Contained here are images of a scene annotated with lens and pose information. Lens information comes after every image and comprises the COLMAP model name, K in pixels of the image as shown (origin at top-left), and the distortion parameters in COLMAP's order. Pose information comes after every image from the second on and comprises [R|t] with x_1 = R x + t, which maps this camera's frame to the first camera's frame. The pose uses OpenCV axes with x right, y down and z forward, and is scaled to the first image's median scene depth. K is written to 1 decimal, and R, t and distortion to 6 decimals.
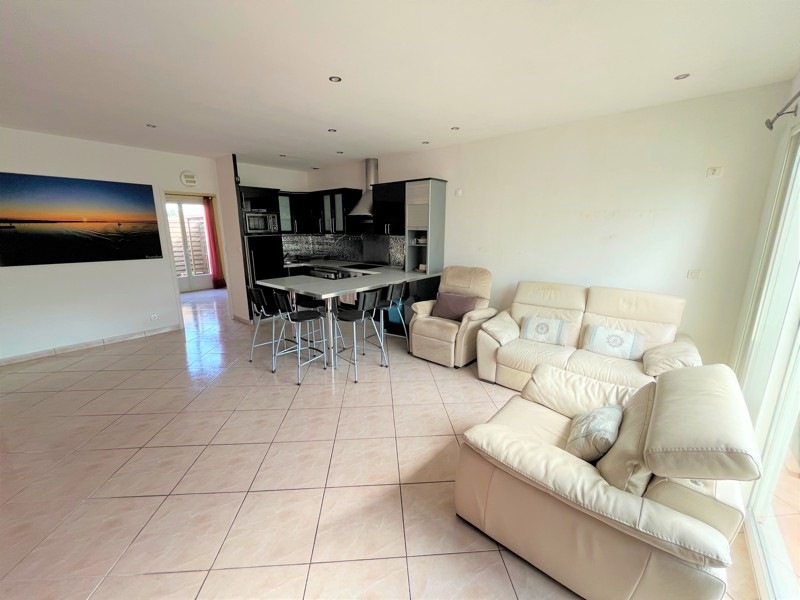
lens RADIAL K [[325.7, 0, 400.4], [0, 325.7, 300.6], [0, 0, 1]] dist [-0.006177, -0.000459]
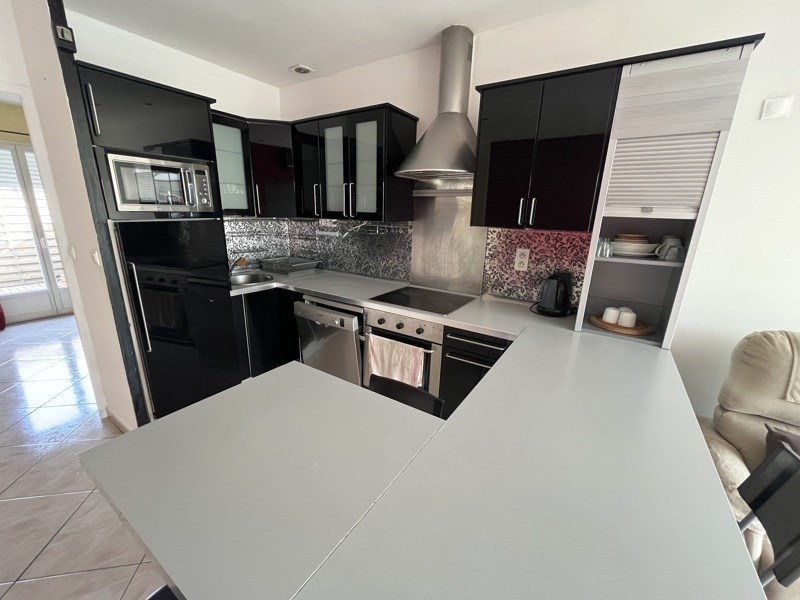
lens RADIAL K [[325.7, 0, 397.3], [0, 325.7, 303.4], [0, 0, 1]] dist [-0.006177, -0.000459]
pose [[0.992880, -0.006039, 0.118968, -0.186100], [-0.000782, 0.998362, 0.057206, -0.112900], [-0.119118, -0.056892, 0.991249, 0.532415]]
